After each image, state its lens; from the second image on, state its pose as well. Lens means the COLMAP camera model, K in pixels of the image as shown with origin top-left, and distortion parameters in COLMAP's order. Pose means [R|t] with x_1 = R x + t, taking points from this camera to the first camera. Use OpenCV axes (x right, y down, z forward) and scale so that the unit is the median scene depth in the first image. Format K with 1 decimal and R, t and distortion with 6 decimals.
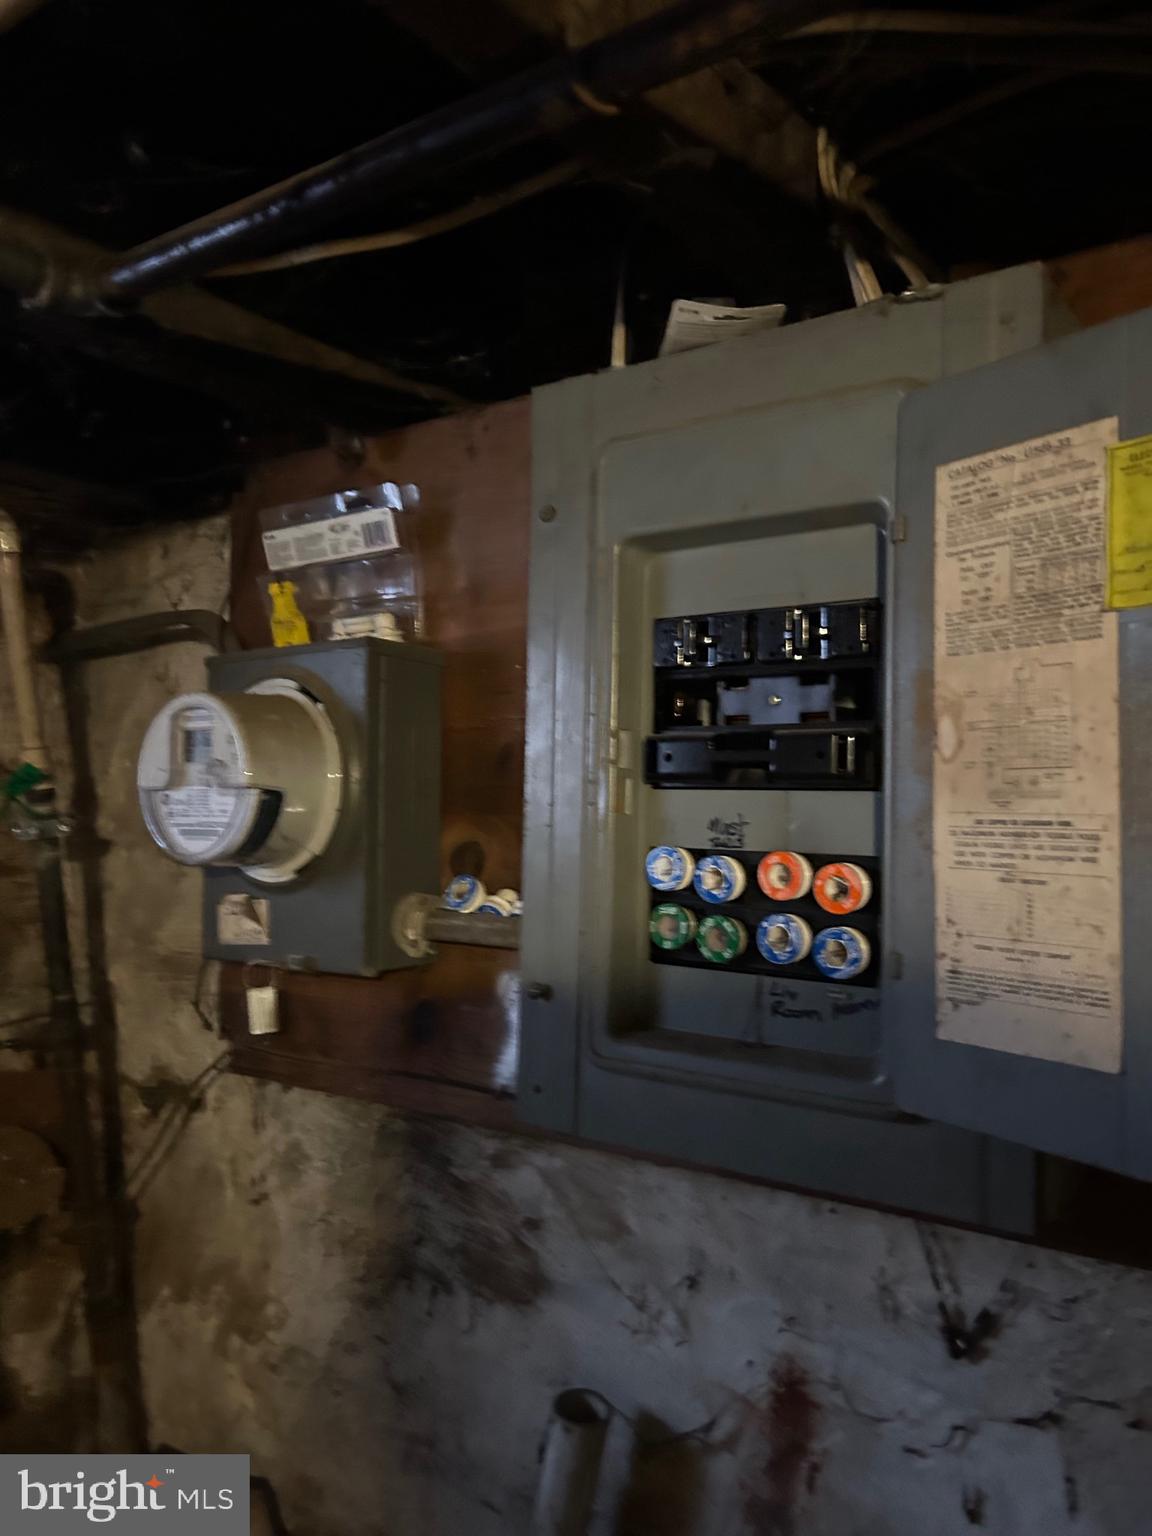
lens RADIAL K [[1173.1, 0, 579.7], [0, 1173.1, 754.7], [0, 0, 1]] dist [0.054355, -0.055375]
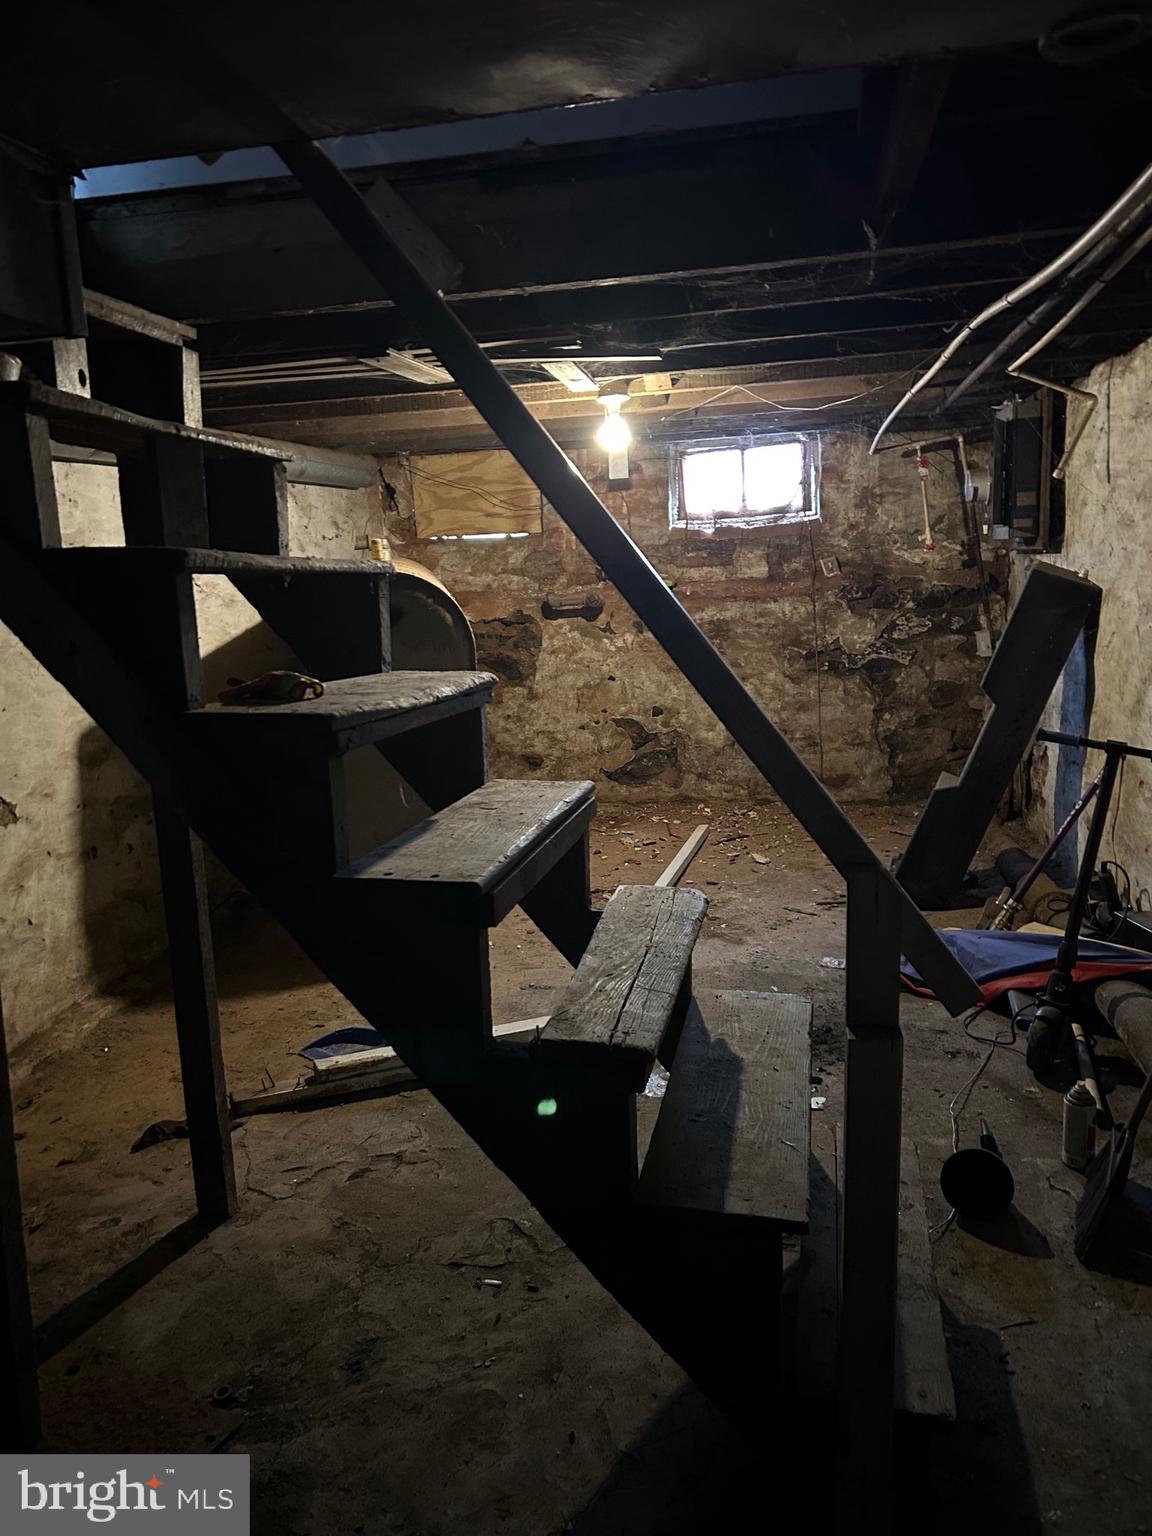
lens RADIAL K [[1173.1, 0, 579.6], [0, 1173.1, 766.0], [0, 0, 1]] dist [0.054355, -0.055375]
pose [[0.444129, 0.125563, -0.887121, 3.966383], [0.083004, 0.980107, 0.180280, 0.155473], [0.892110, -0.153702, 0.424872, -3.215060]]
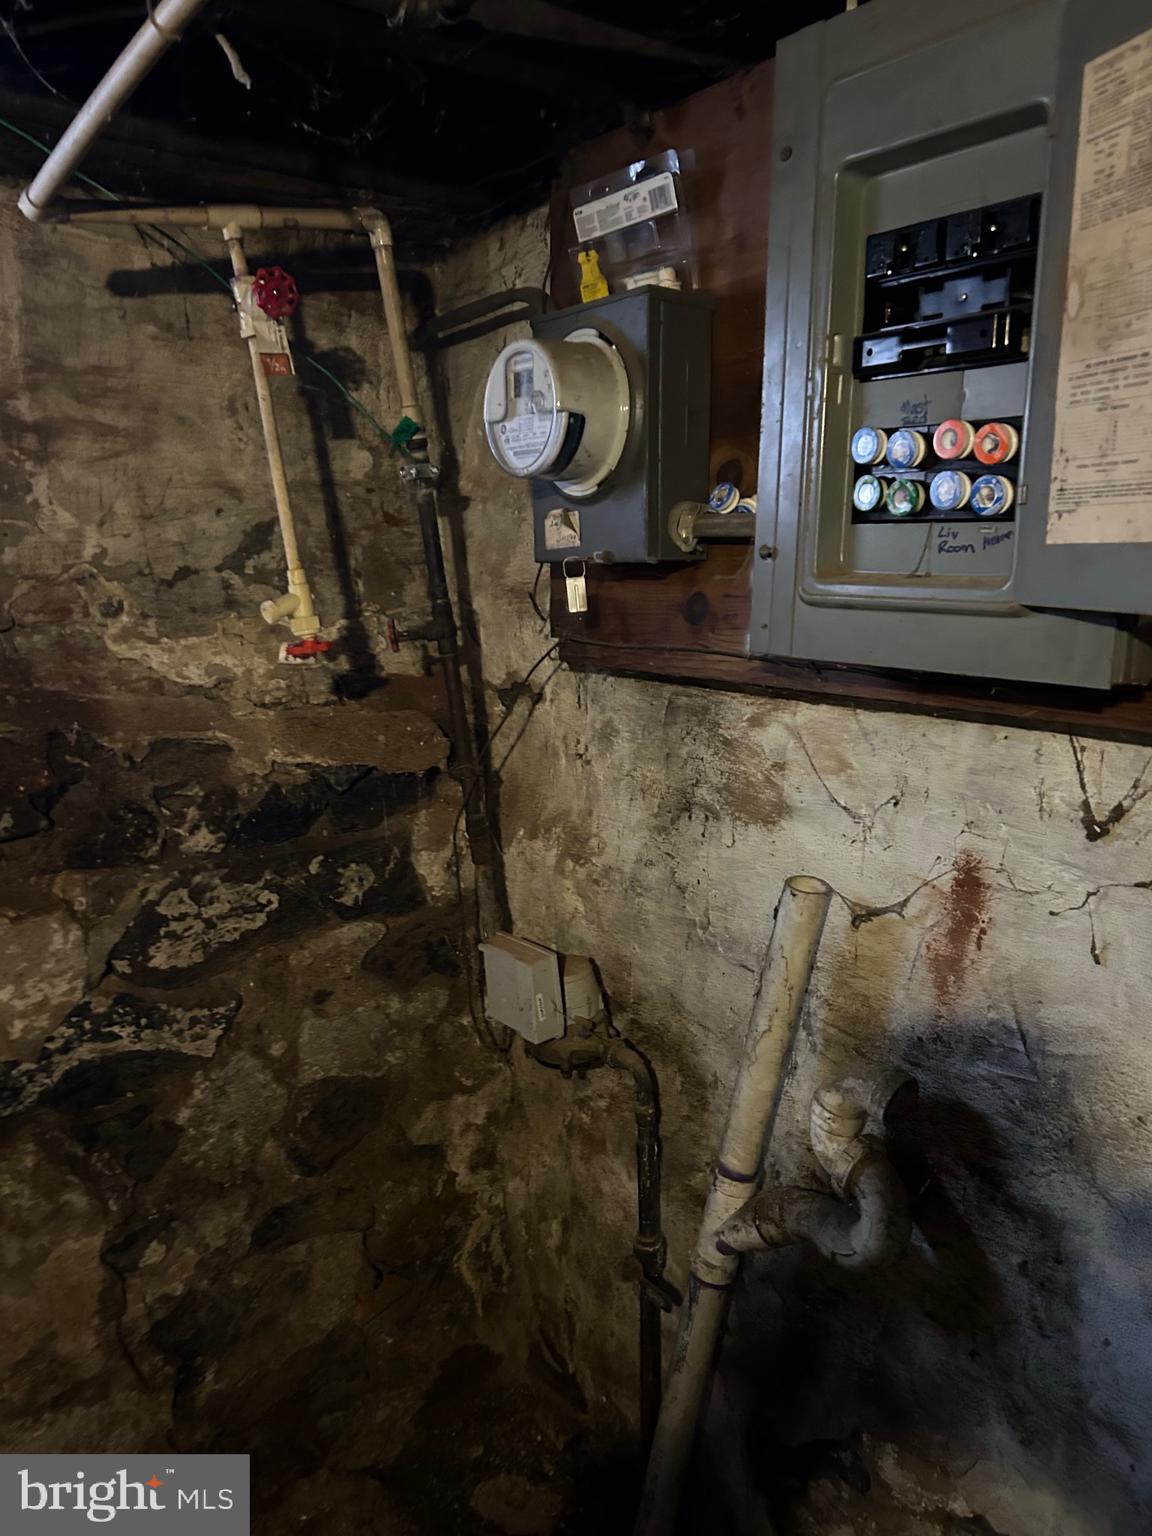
lens RADIAL K [[1173.1, 0, 565.7], [0, 1173.1, 777.1], [0, 0, 1]] dist [0.054355, -0.055375]
pose [[0.954147, 0.047774, -0.295501, 0.129930], [0.020374, 0.974528, 0.223339, 0.125759], [0.298643, -0.219119, 0.928870, -0.302846]]
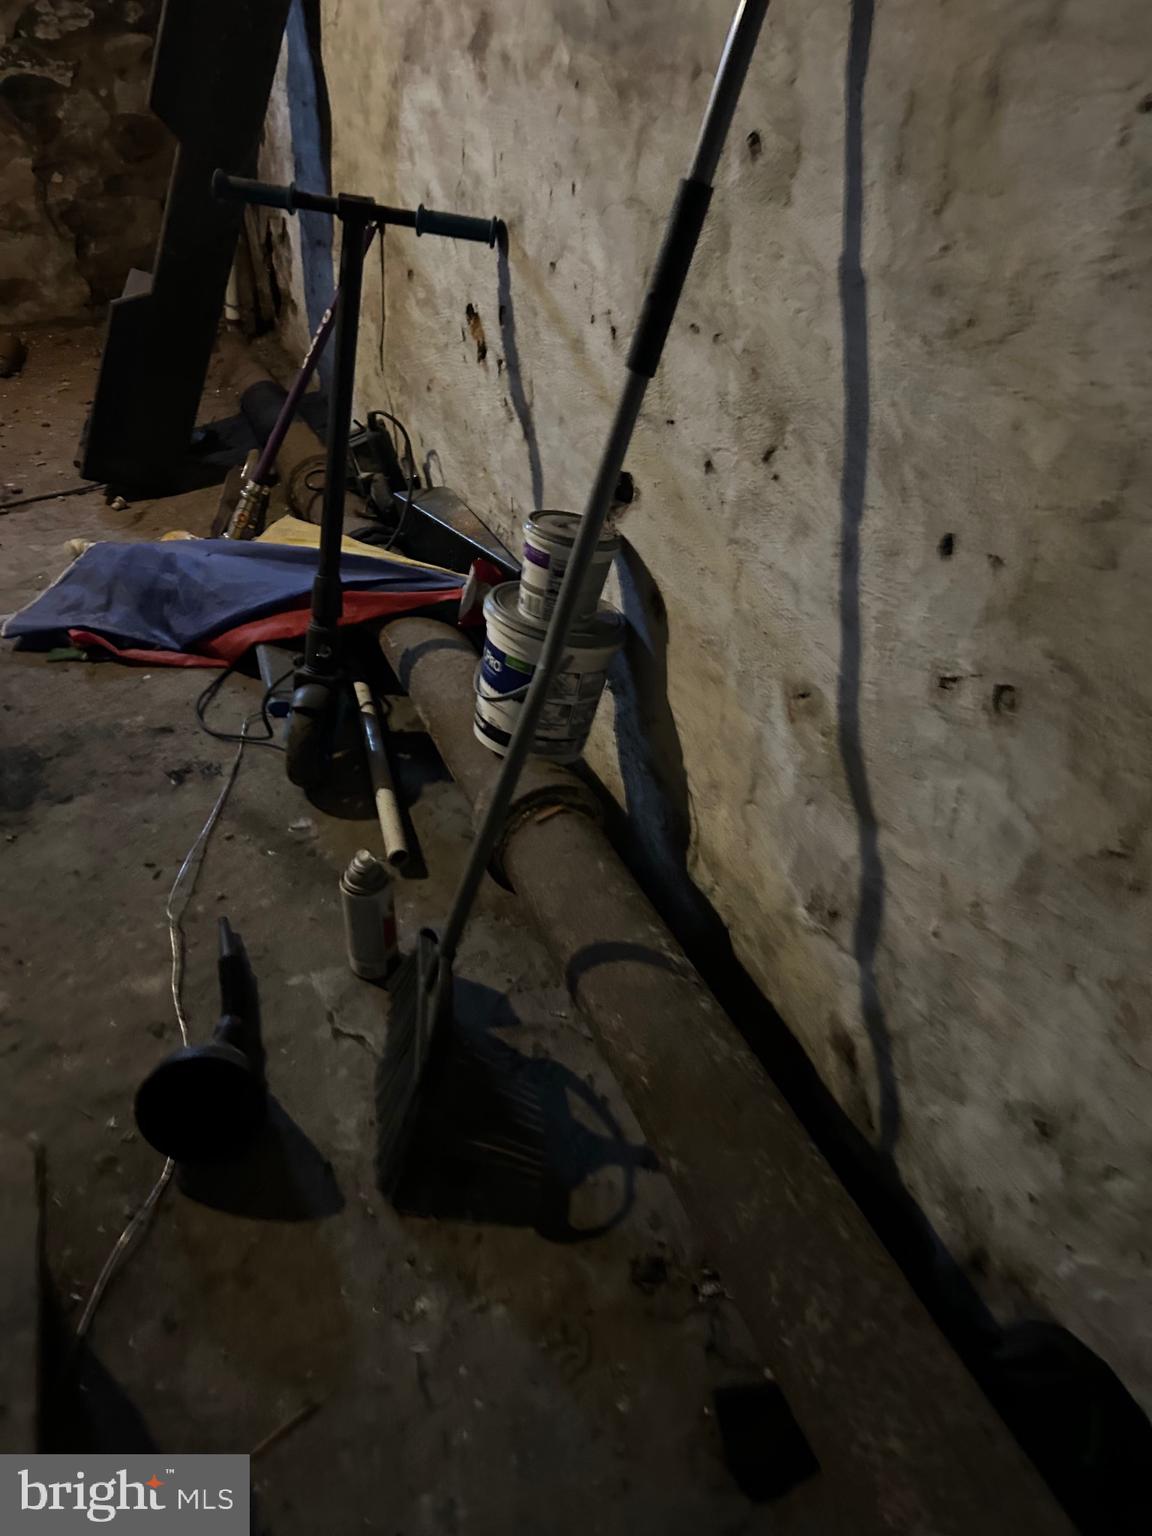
lens RADIAL K [[1173.1, 0, 566.8], [0, 1173.1, 776.3], [0, 0, 1]] dist [0.054355, -0.055375]
pose [[0.848970, 0.289146, -0.442317, 3.018534], [0.030764, 0.808560, 0.587609, 0.472351], [0.527545, -0.512470, 0.677548, -1.970237]]
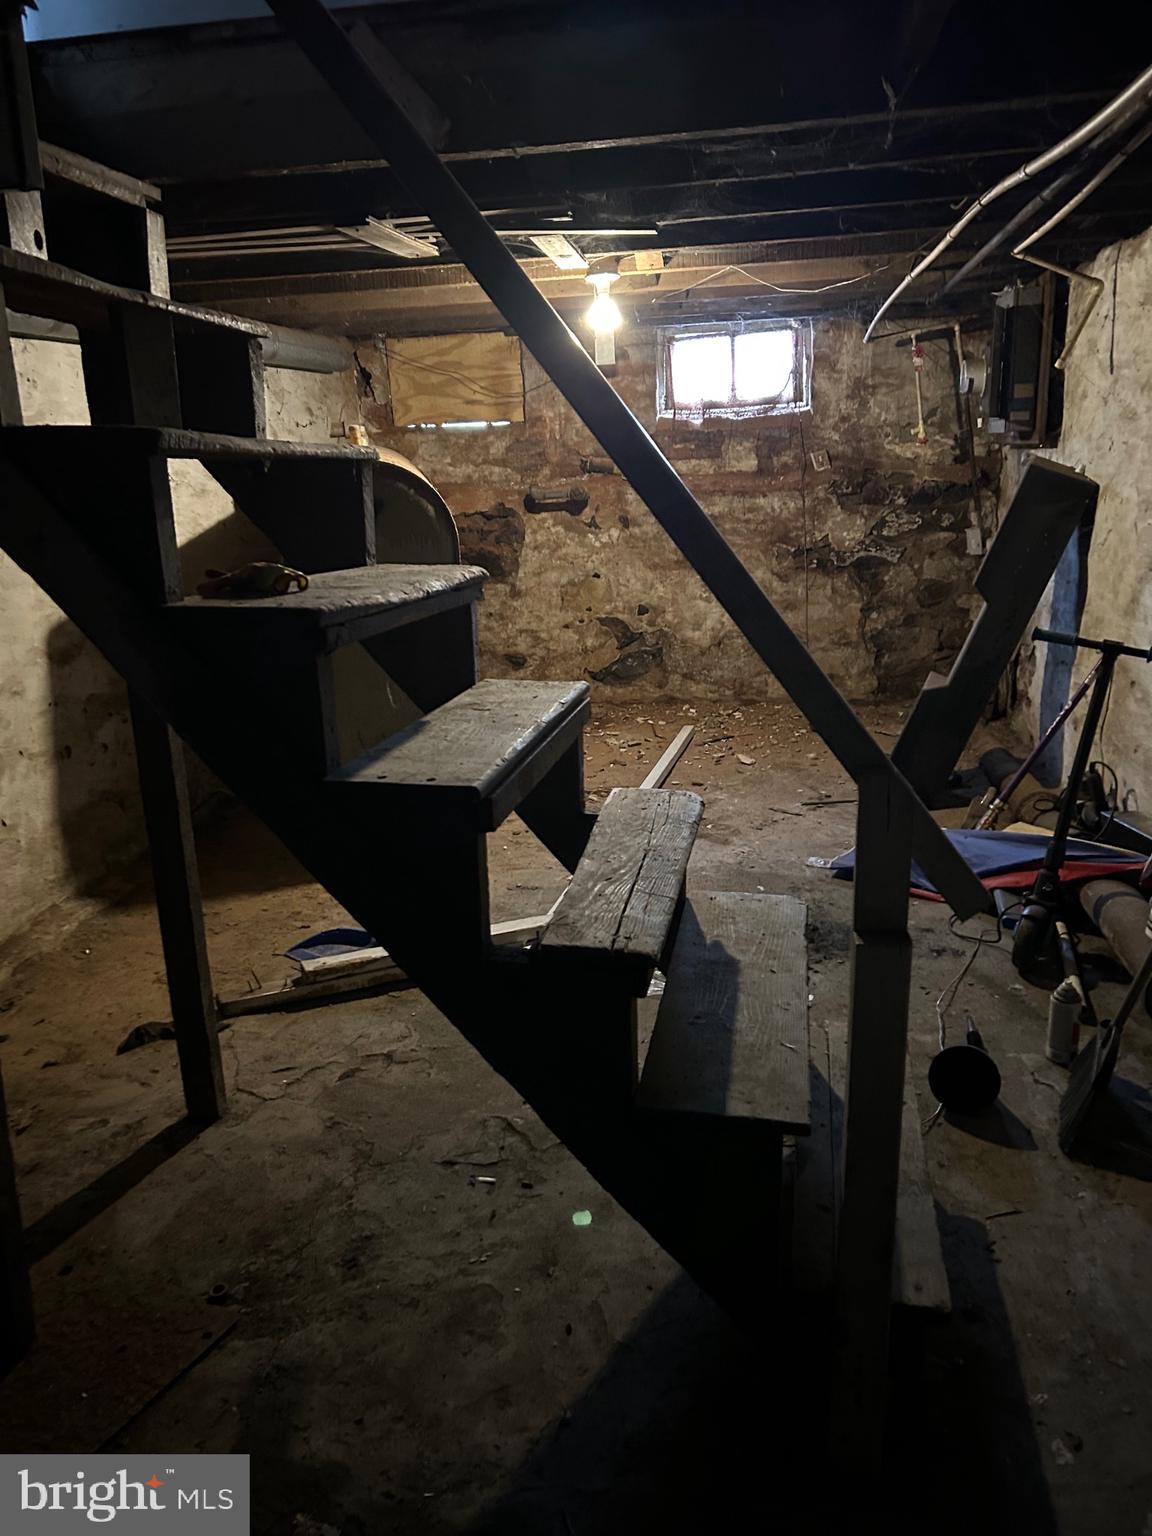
lens RADIAL K [[1173.1, 0, 594.3], [0, 1173.1, 763.7], [0, 0, 1]] dist [0.054355, -0.055375]
pose [[0.471449, 0.199488, -0.859035, 3.892174], [0.074202, 0.961653, 0.264041, 0.164869], [0.878766, -0.188224, 0.438568, -3.217689]]
